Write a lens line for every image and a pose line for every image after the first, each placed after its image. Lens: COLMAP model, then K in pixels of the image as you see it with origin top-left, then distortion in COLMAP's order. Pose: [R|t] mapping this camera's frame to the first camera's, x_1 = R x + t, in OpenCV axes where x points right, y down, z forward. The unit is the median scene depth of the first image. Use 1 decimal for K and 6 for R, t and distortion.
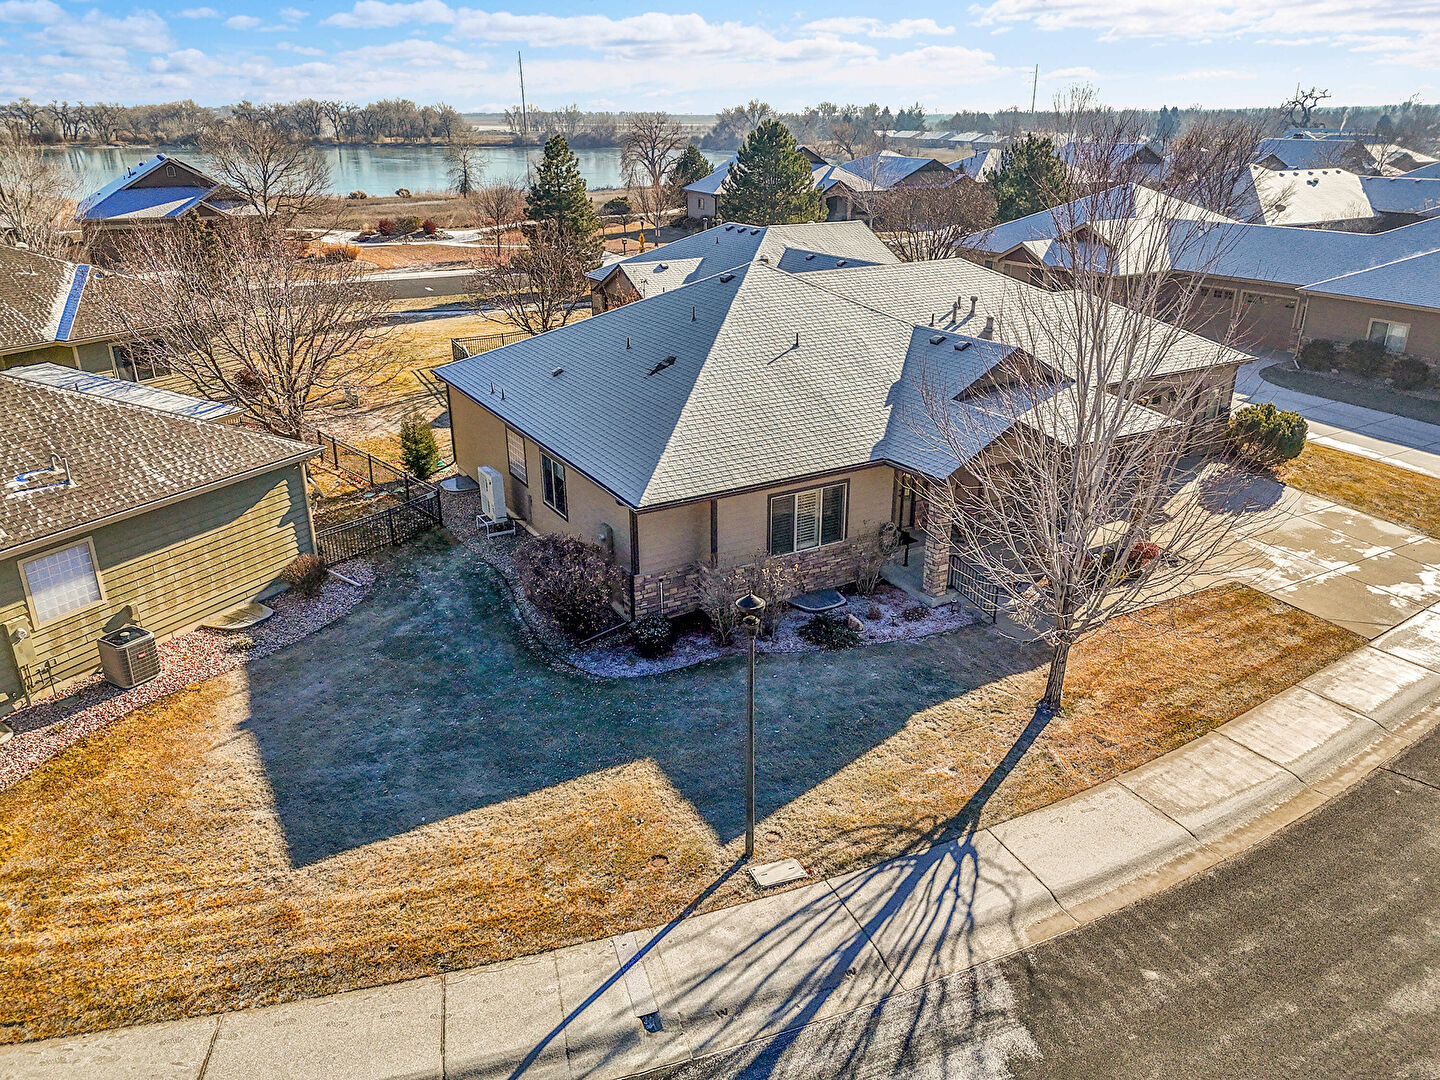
lens RADIAL K [[1055.1, 0, 721.2], [0, 1055.1, 536.9], [0, 0, 1]] dist [0.058125, -0.048046]
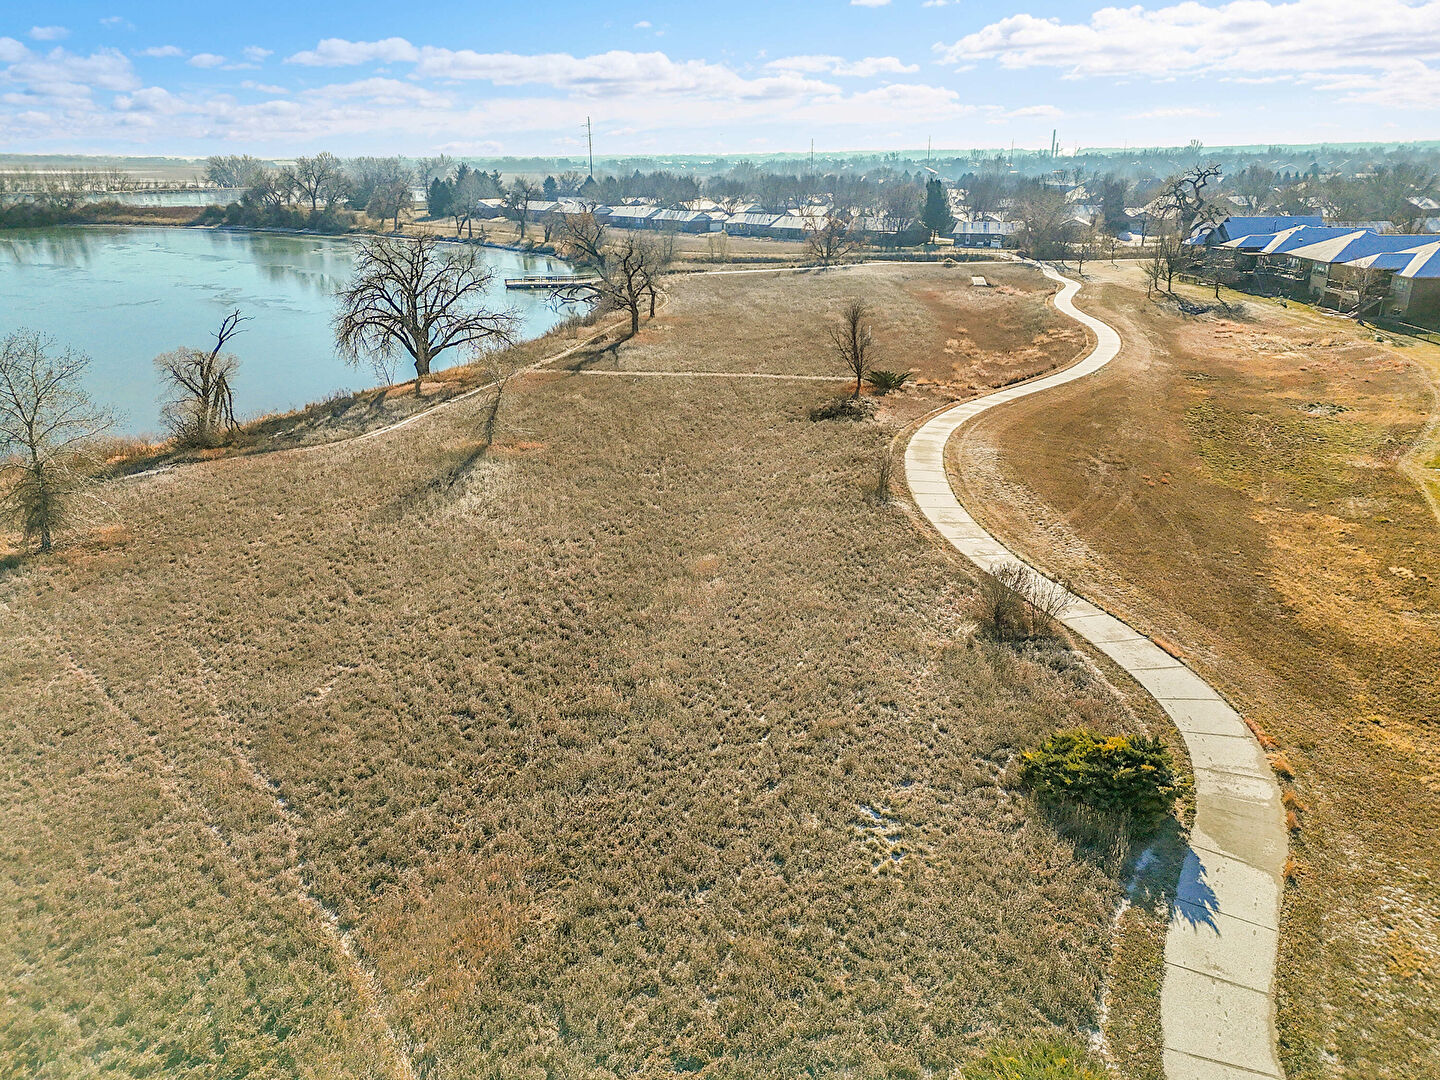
lens RADIAL K [[1055.1, 0, 725.5], [0, 1055.1, 549.5], [0, 0, 1]] dist [0.058125, -0.048046]
pose [[0.885055, -0.165698, 0.434997, -0.065955], [0.176215, 0.984215, 0.016373, -0.095133], [-0.430844, 0.062162, 0.900283, 0.205654]]
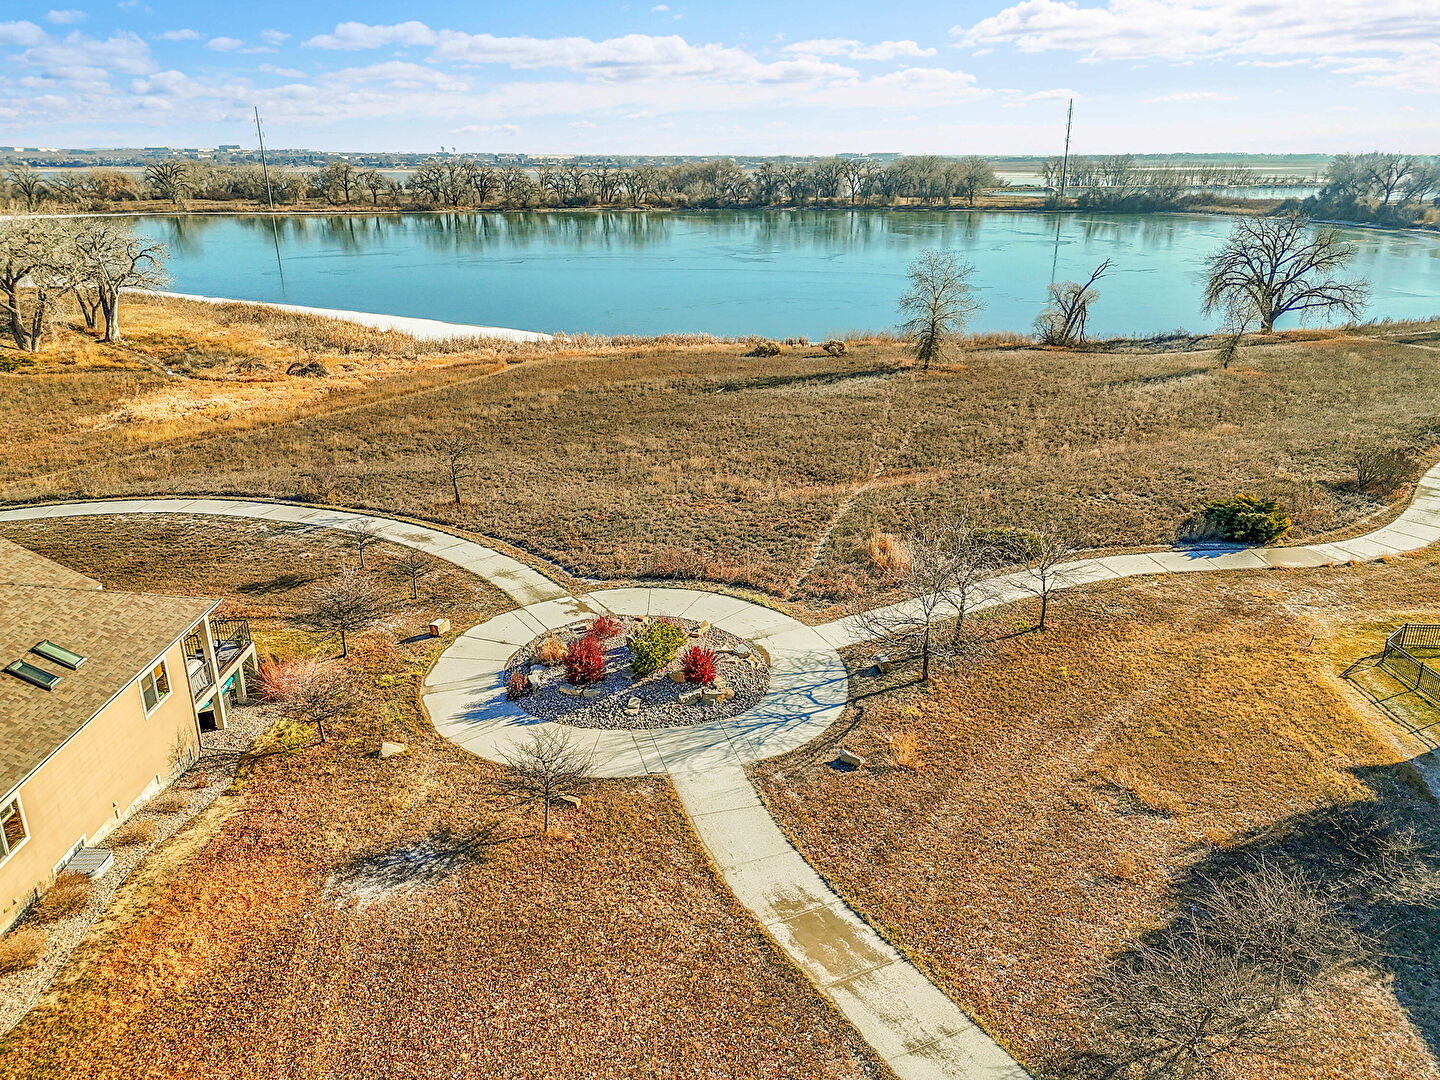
lens RADIAL K [[1055.1, 0, 721.9], [0, 1055.1, 535.0], [0, 0, 1]] dist [0.058125, -0.048046]
pose [[0.893282, 0.144352, -0.425688, -0.025341], [-0.159719, 0.987162, -0.000412, -0.068632], [0.420164, 0.068358, 0.904870, 0.138937]]
